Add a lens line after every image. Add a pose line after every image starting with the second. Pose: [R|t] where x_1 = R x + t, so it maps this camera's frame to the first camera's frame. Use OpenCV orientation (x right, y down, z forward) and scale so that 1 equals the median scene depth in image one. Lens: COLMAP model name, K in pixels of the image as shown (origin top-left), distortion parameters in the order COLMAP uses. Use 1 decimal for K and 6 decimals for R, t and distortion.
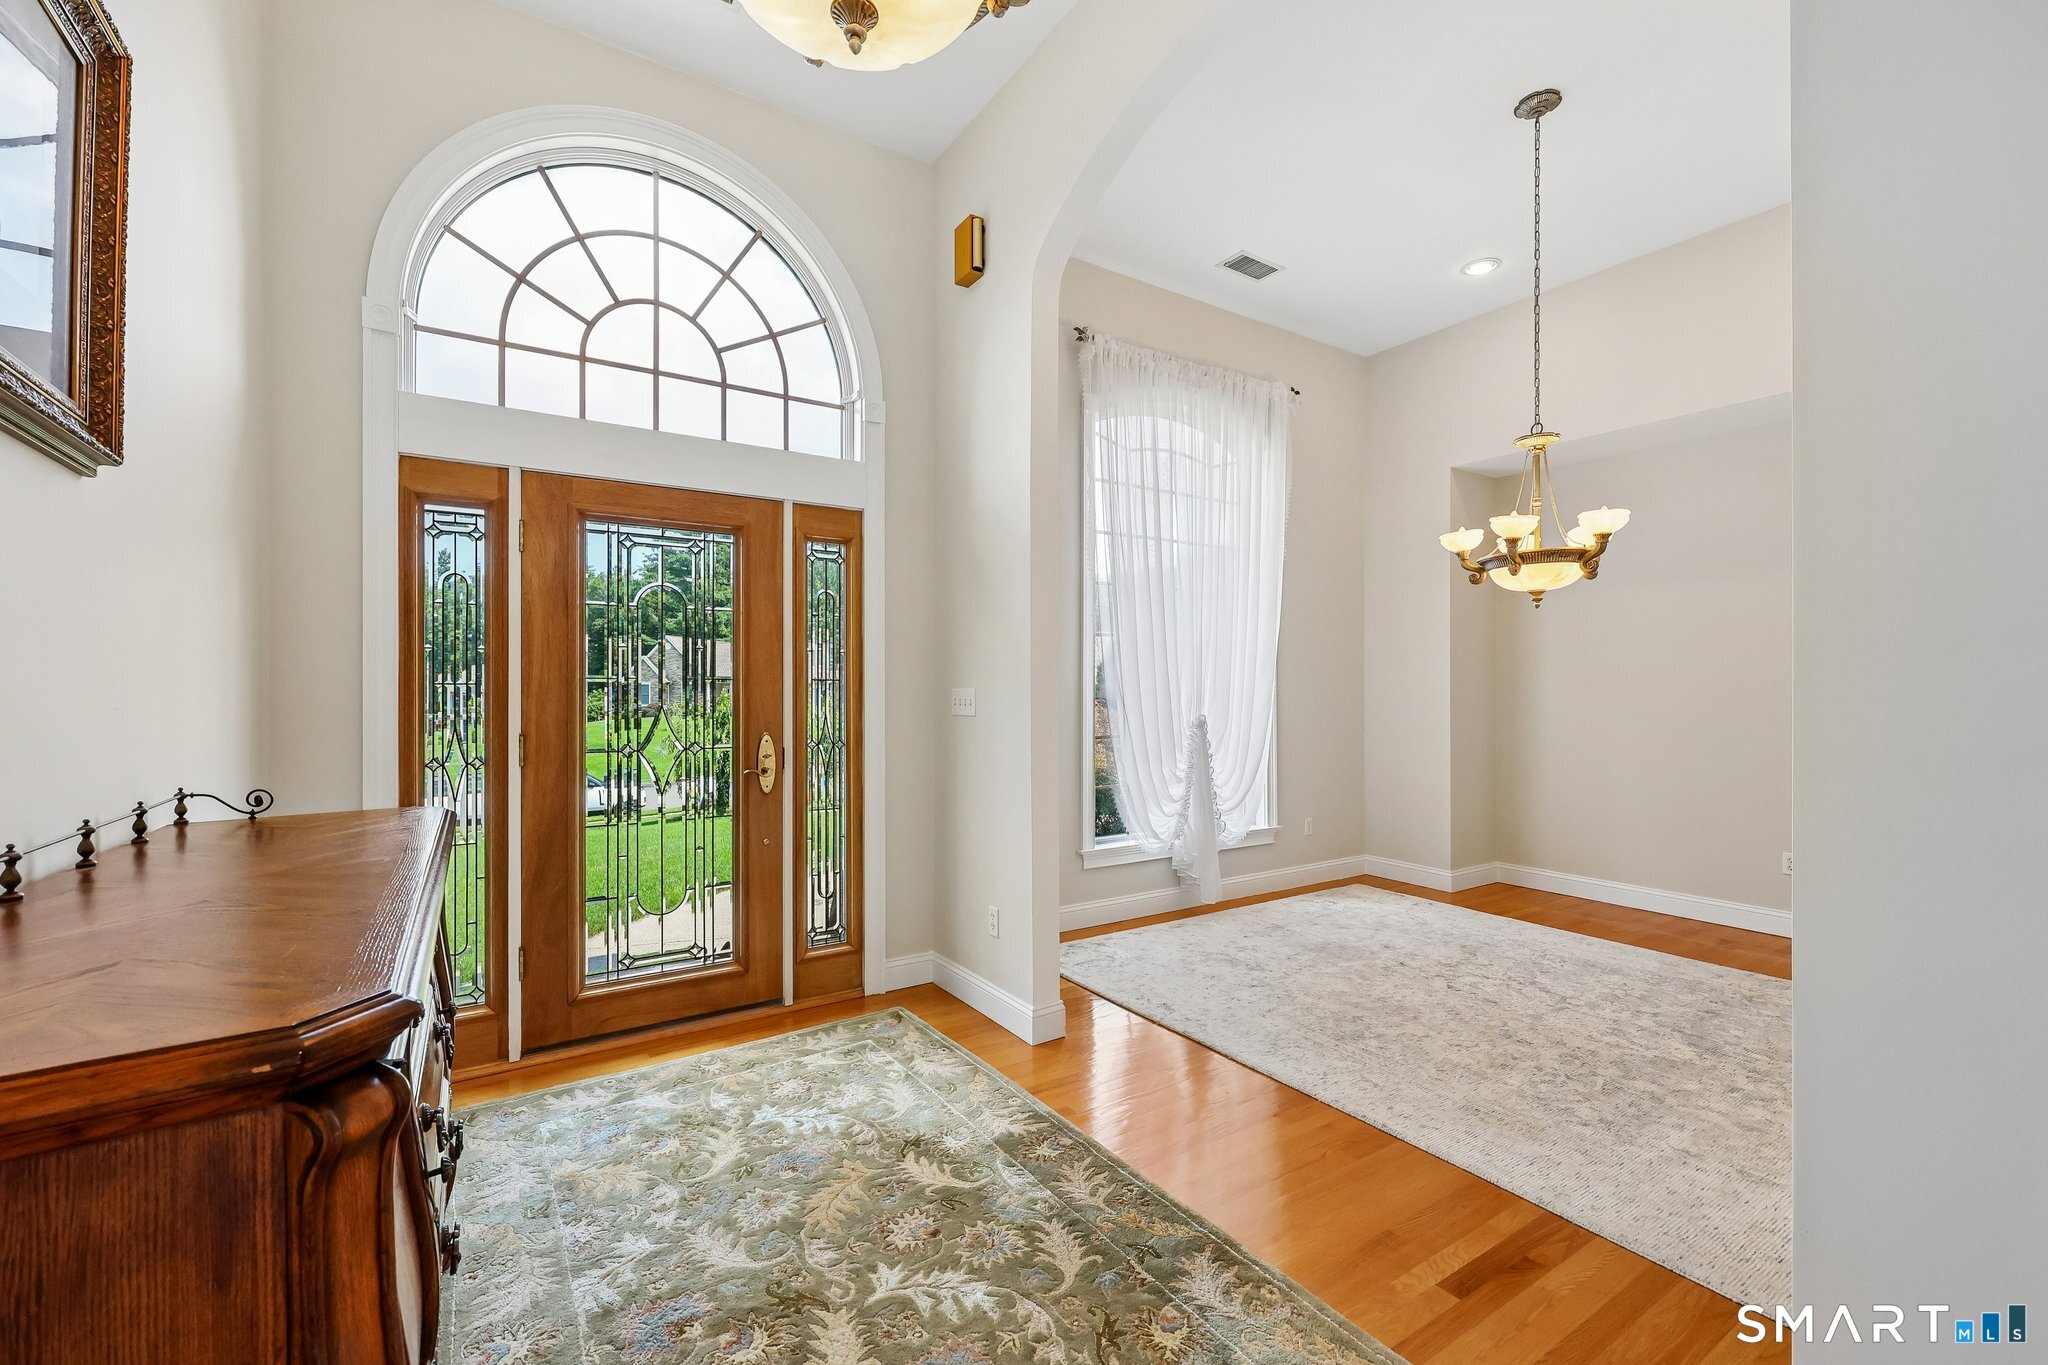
lens RADIAL K [[838.4, 0, 1034.9], [0, 838.4, 691.3], [0, 0, 1]] dist [0.003602, -0.000144]
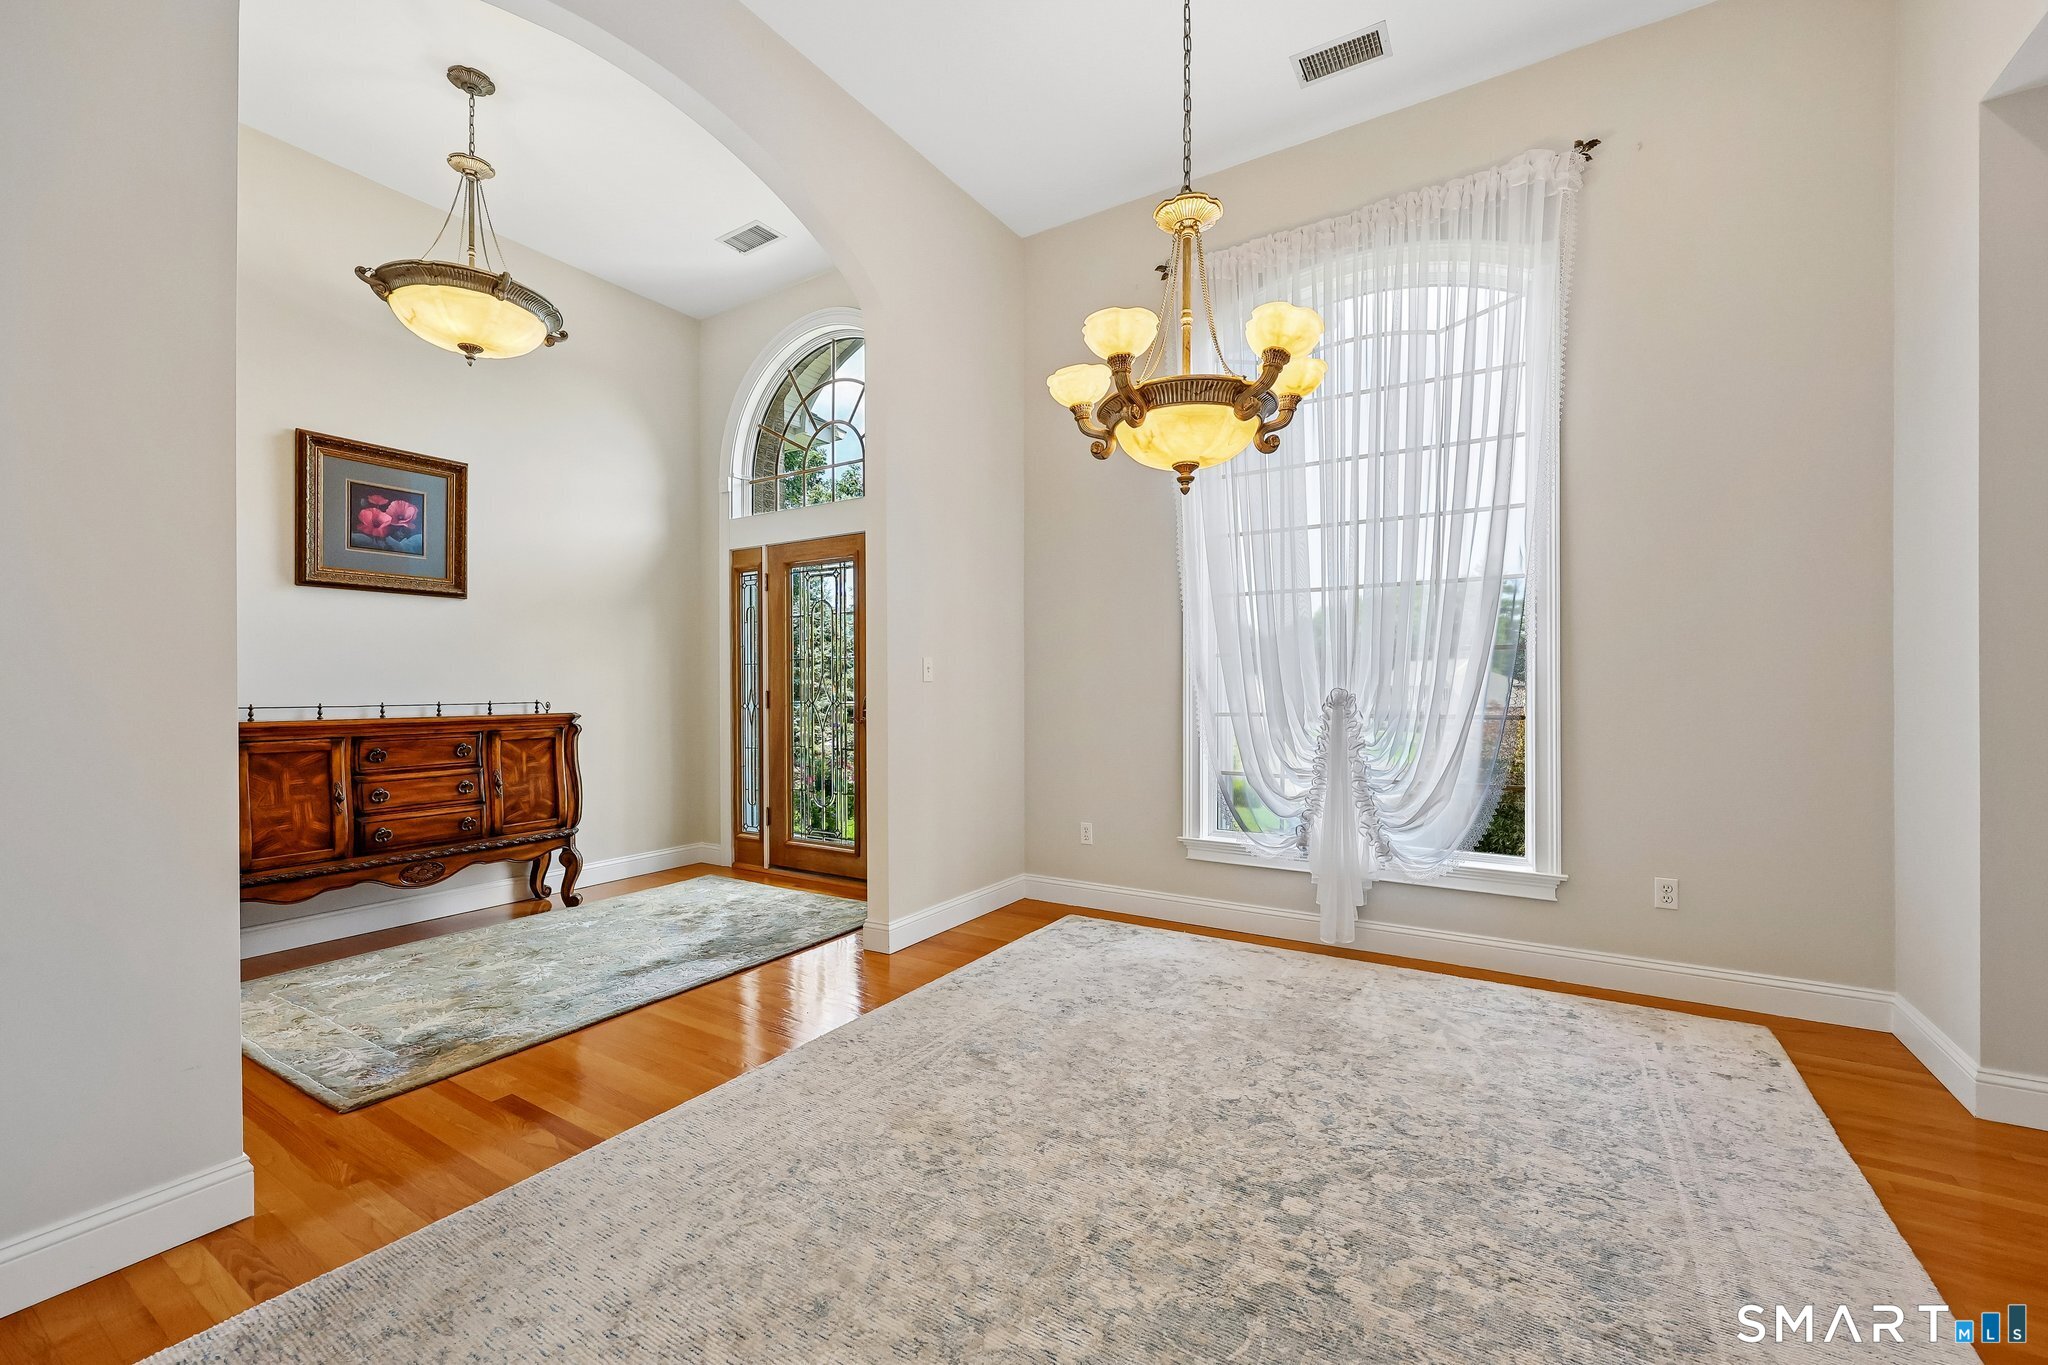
lens RADIAL K [[838.4, 0, 1038.1], [0, 838.4, 685.7], [0, 0, 1]] dist [0.003602, -0.000144]
pose [[0.425100, -0.003782, -0.905139, 0.951909], [0.002887, 0.999992, -0.002822, 0.034734], [0.905142, -0.001413, 0.425107, 0.559603]]
